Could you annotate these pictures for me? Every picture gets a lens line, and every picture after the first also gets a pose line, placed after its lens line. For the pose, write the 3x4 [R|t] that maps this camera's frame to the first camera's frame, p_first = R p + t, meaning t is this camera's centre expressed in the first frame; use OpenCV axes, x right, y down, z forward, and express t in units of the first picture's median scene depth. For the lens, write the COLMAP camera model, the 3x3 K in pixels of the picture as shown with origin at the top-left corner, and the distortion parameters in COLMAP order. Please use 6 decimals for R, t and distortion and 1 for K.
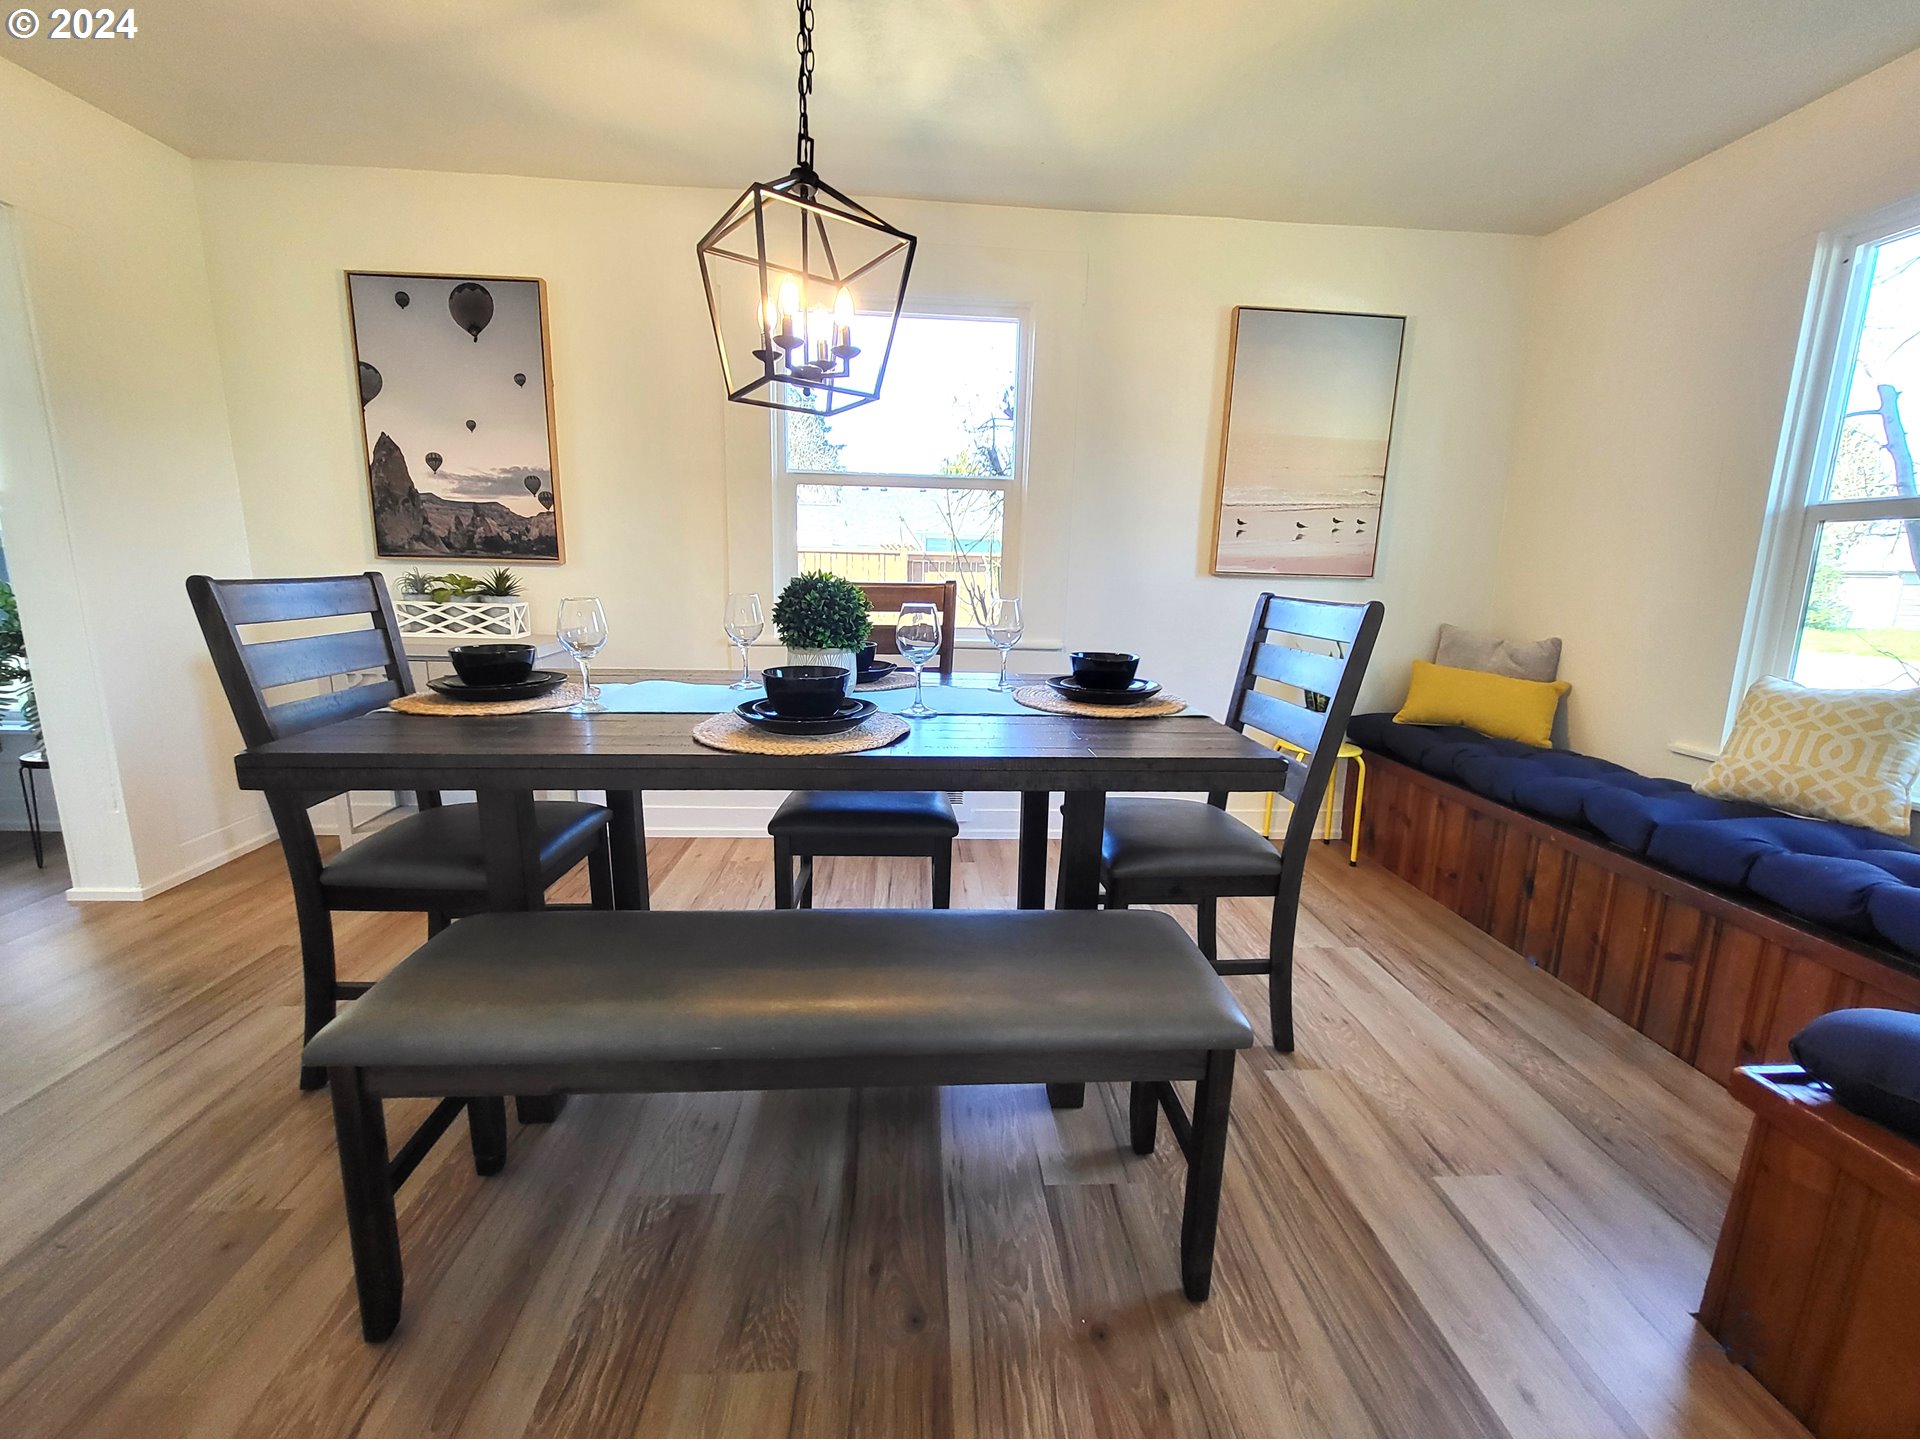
lens RADIAL K [[753.3, 0, 963.6], [0, 753.3, 716.2], [0, 0, 1]] dist [0.001820, -0.000205]
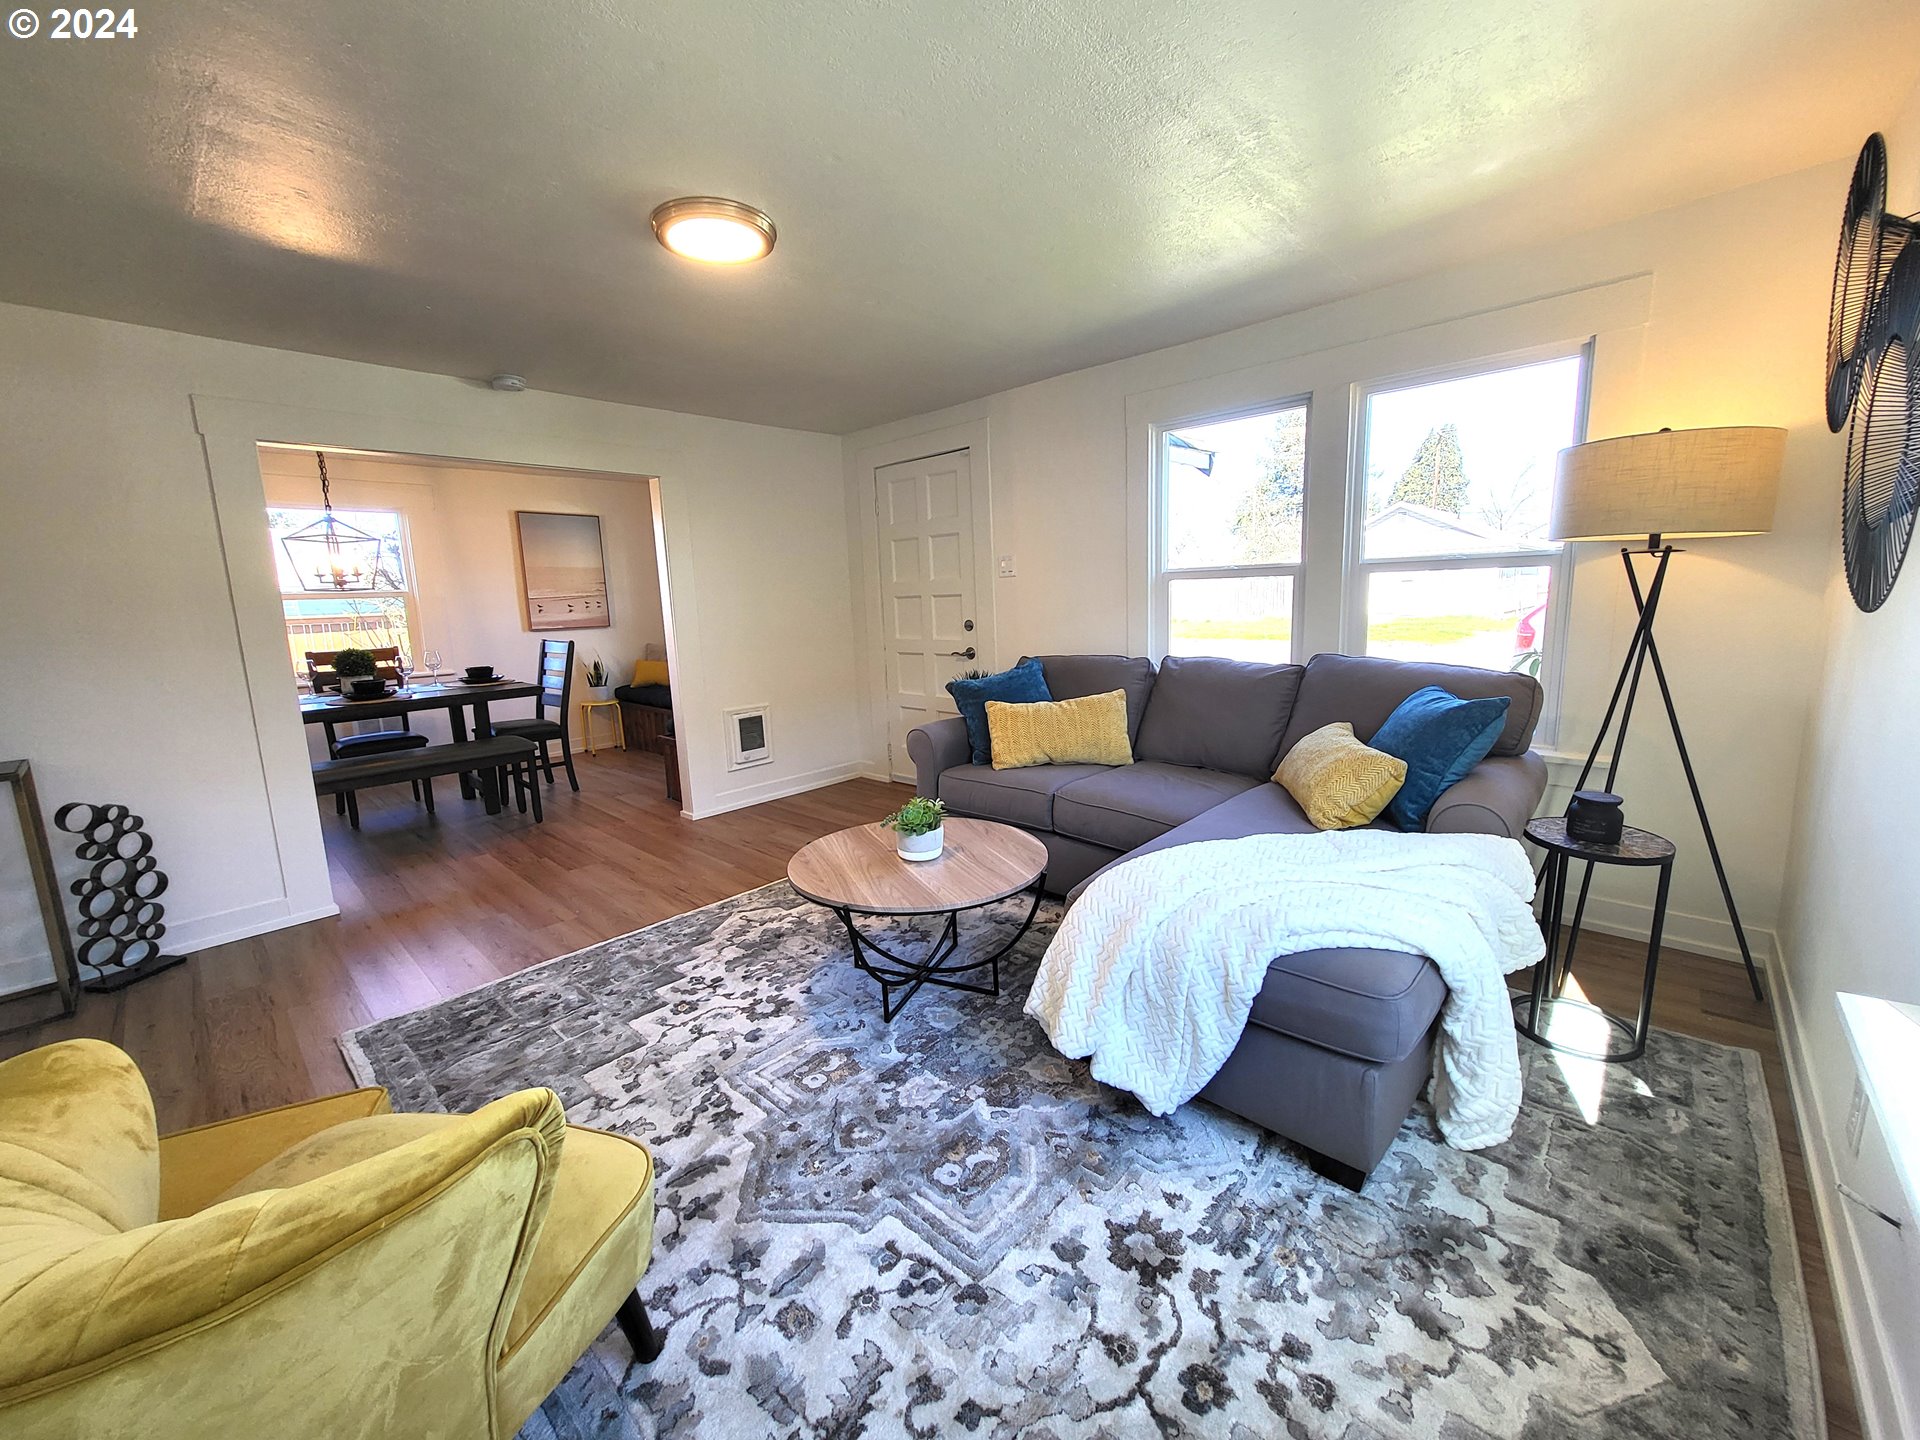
lens RADIAL K [[753.3, 0, 963.6], [0, 753.3, 716.2], [0, 0, 1]] dist [0.001820, -0.000205]
pose [[0.723468, -0.156862, 0.672301, -0.279679], [0.182007, 0.982729, 0.033432, 0.219934], [-0.665934, 0.098177, 0.739523, -1.493154]]
